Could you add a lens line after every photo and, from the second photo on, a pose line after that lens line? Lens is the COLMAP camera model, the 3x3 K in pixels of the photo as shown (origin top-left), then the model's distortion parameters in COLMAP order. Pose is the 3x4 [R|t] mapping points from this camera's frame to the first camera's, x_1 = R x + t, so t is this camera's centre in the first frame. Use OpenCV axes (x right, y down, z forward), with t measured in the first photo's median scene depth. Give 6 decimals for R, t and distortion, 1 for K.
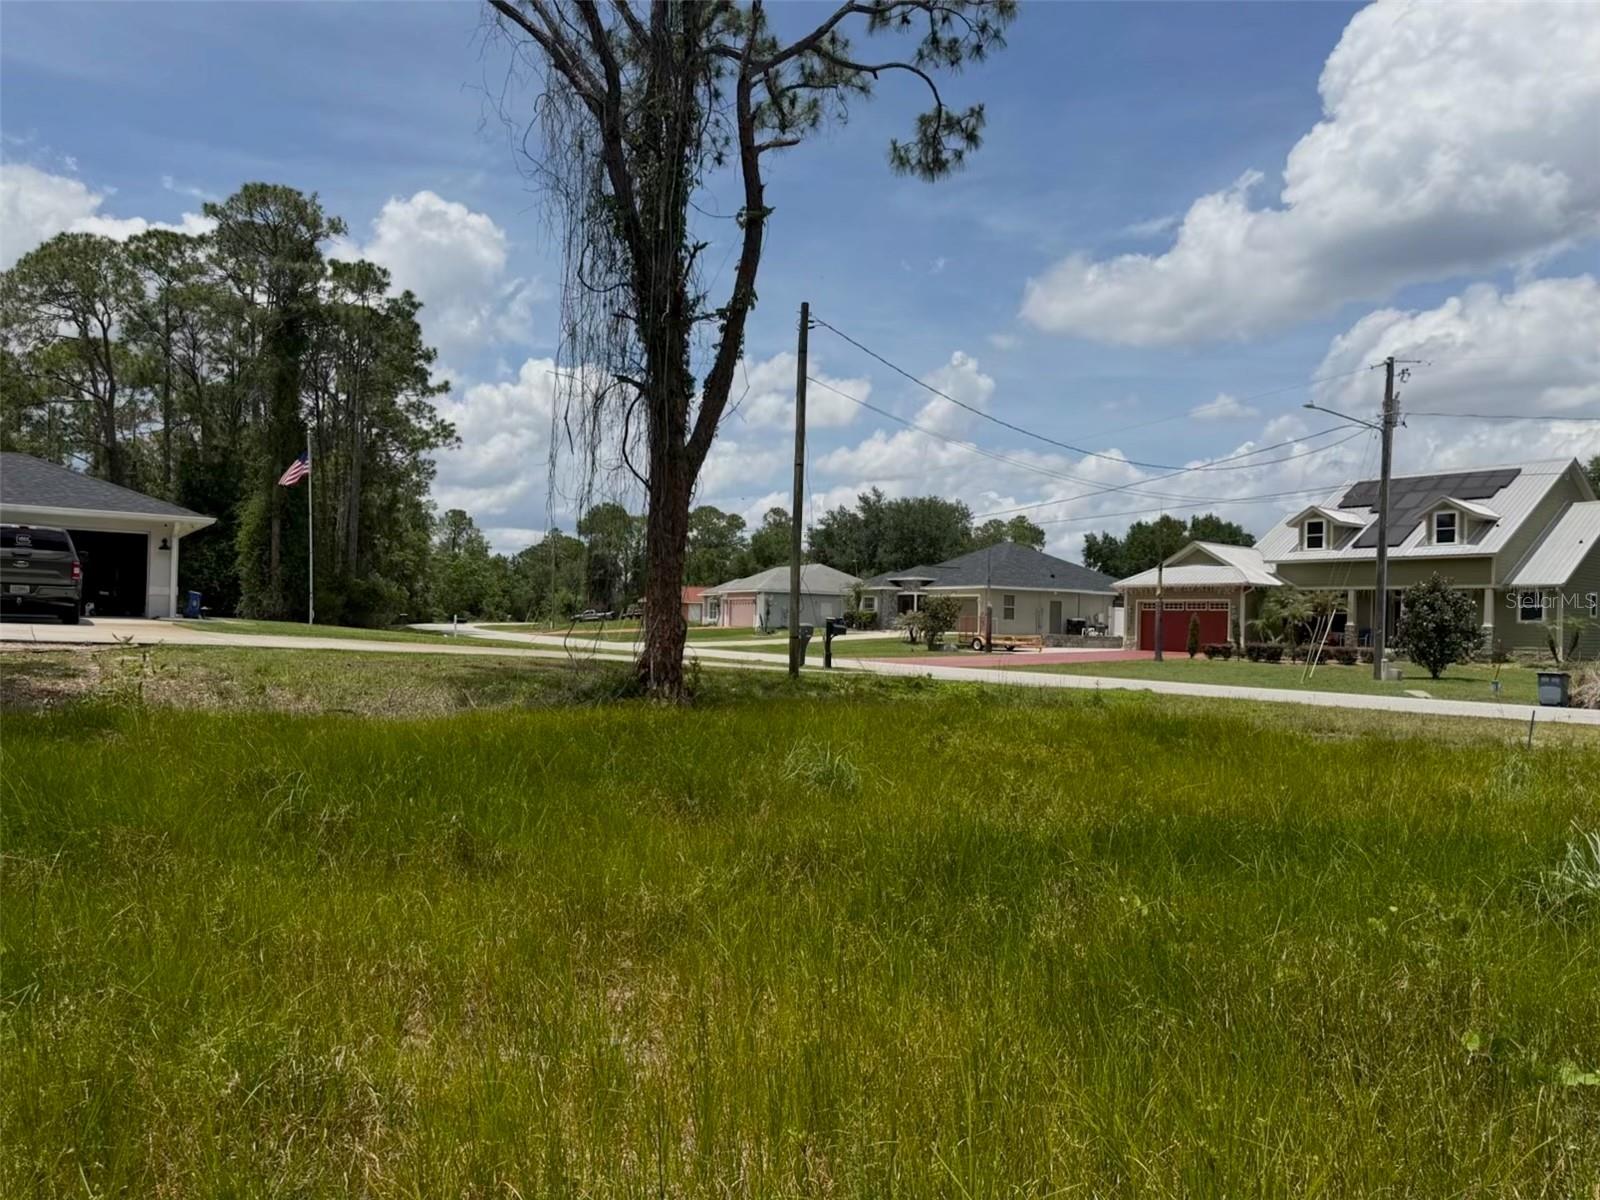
lens RADIAL K [[1098.9, 0, 797.8], [0, 1098.9, 610.0], [0, 0, 1]] dist [-0.007478, -0.004485]
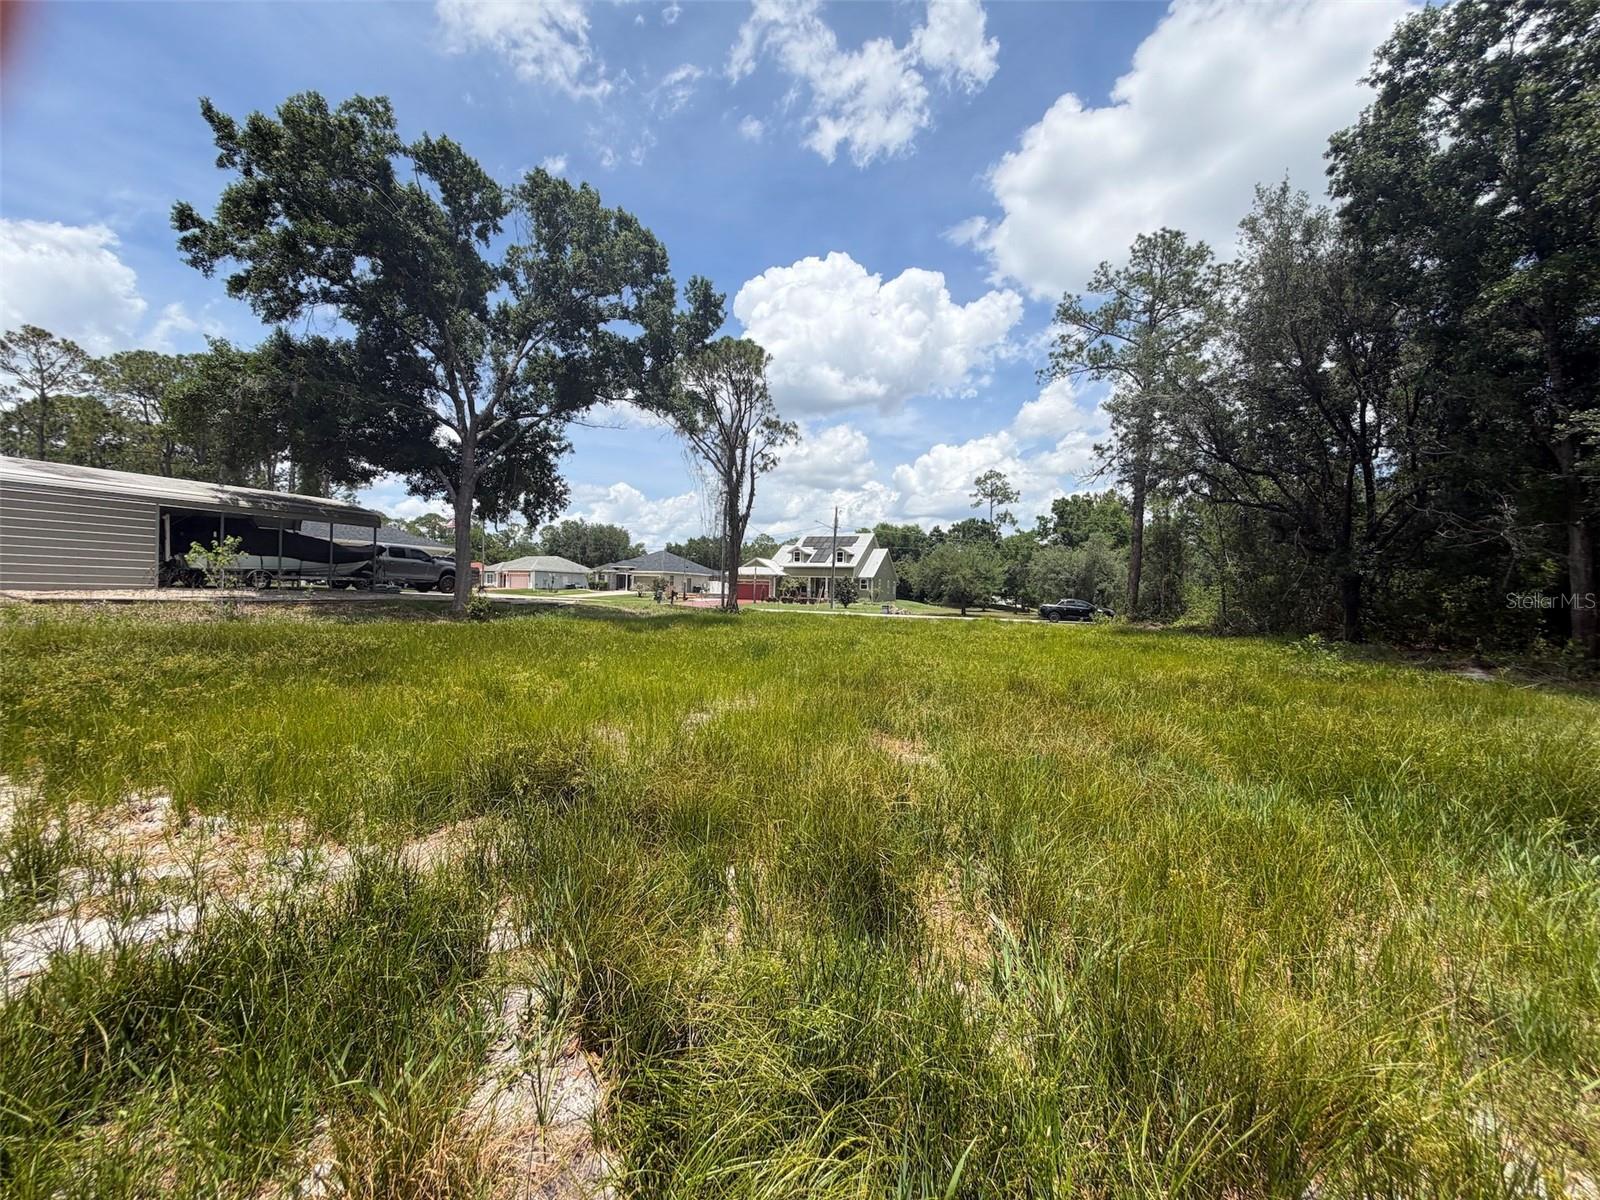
lens RADIAL K [[648.0, 0, 785.1], [0, 648.0, 599.0], [0, 0, 1]] dist [0.002599, -0.001284]
pose [[0.860272, -0.004213, 0.509818, -0.385054], [-0.014697, 0.999345, 0.033057, -0.016876], [-0.509624, -0.035931, 0.859647, -0.382126]]
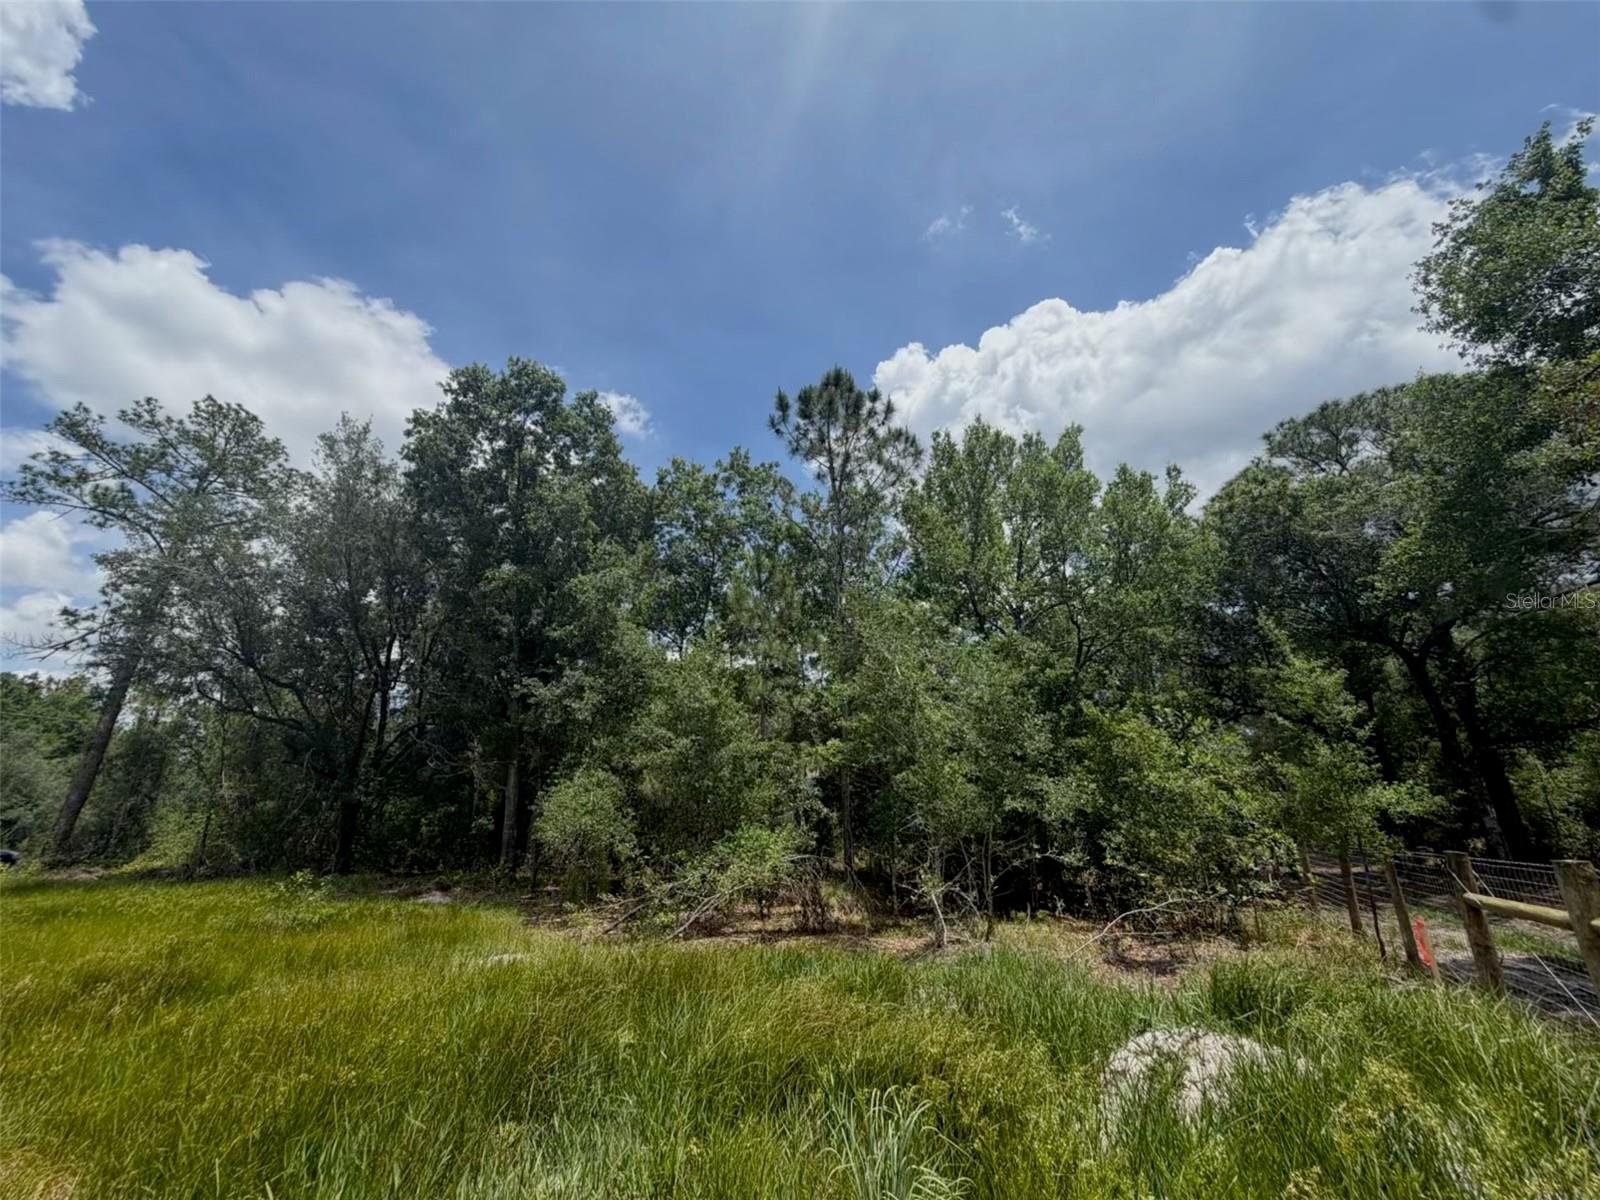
lens RADIAL K [[648.0, 0, 804.9], [0, 648.0, 602.1], [0, 0, 1]] dist [0.002599, -0.001284]
pose [[-0.265446, 0.299031, 0.916580, -0.340049], [-0.012284, 0.949559, -0.313348, -0.019472], [-0.964047, -0.094436, -0.248384, -0.367887]]
